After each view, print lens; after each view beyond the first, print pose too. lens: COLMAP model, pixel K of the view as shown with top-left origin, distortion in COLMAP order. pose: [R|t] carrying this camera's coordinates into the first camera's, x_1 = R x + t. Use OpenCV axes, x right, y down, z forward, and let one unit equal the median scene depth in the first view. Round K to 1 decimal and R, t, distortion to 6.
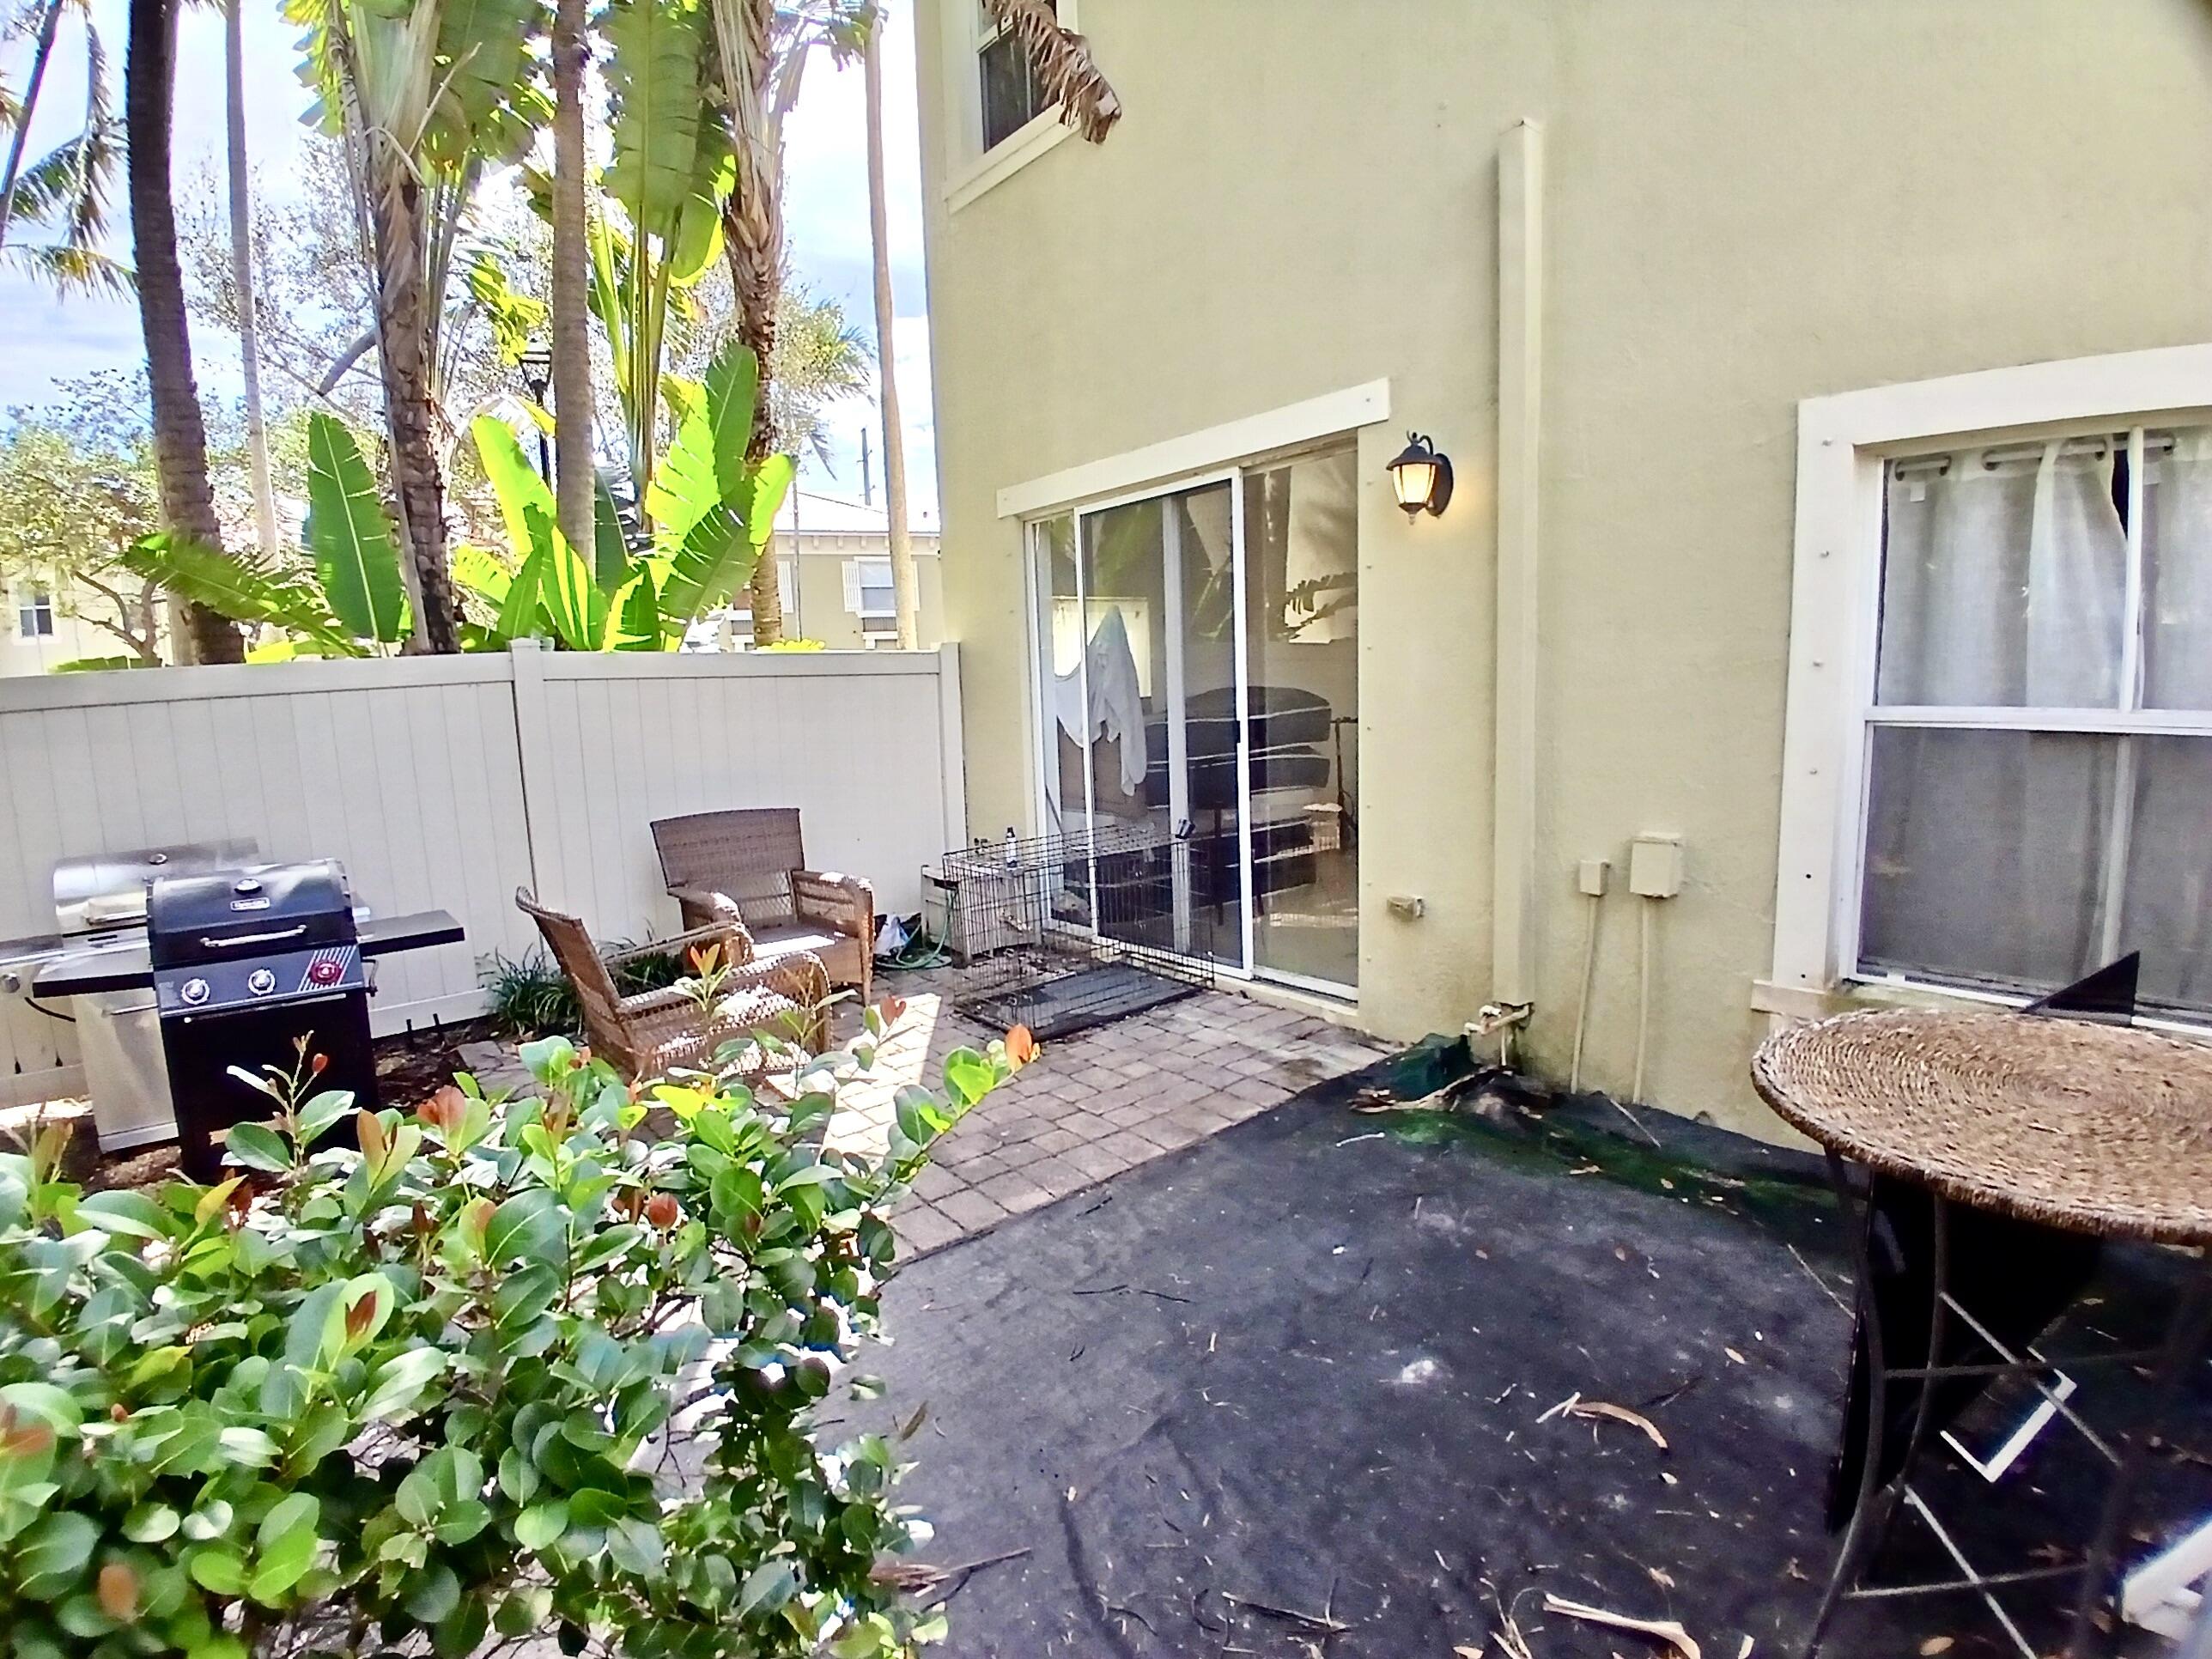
lens RADIAL K [[1107.8, 0, 1096.1], [0, 1107.8, 844.8], [0, 0, 1]] dist [-0.007286, -0.038136]
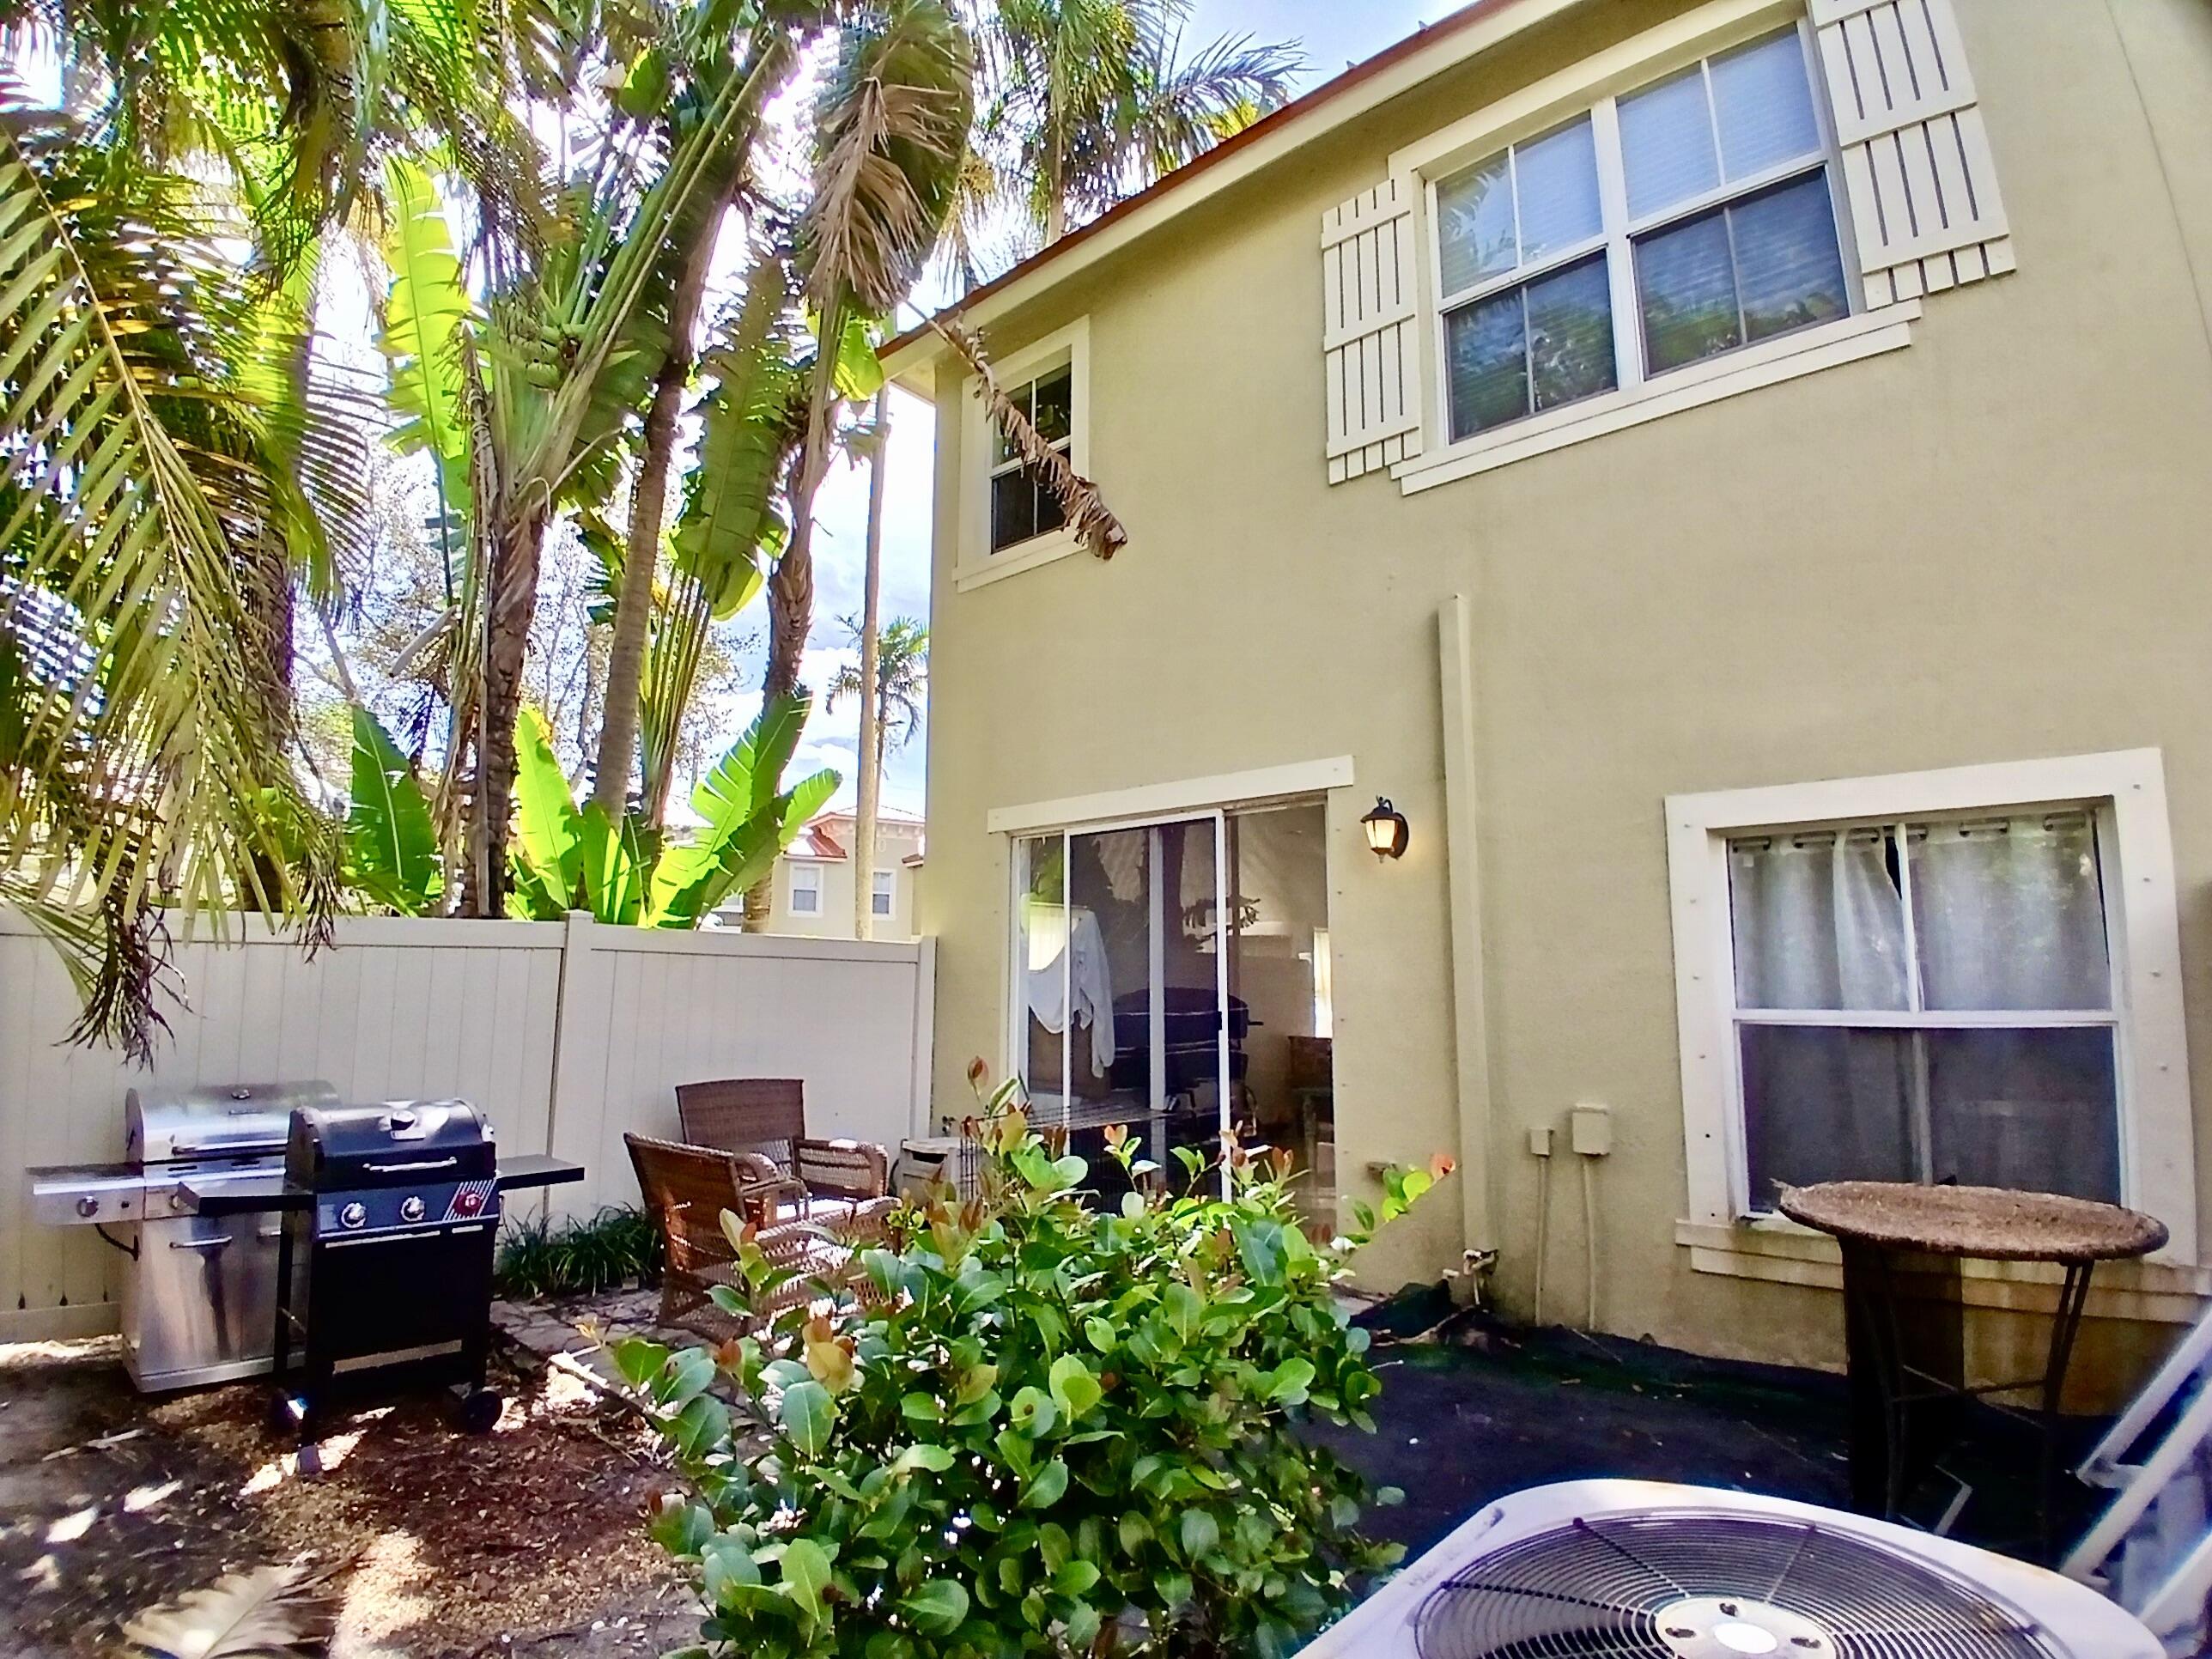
lens RADIAL K [[1107.8, 0, 1088.3], [0, 1107.8, 848.7], [0, 0, 1]] dist [-0.007286, -0.038136]
pose [[0.985039, 0.063937, 0.160033, -0.271652], [-0.018182, 0.962003, -0.272431, 0.057674], [-0.171371, 0.265446, 0.948773, -0.190507]]
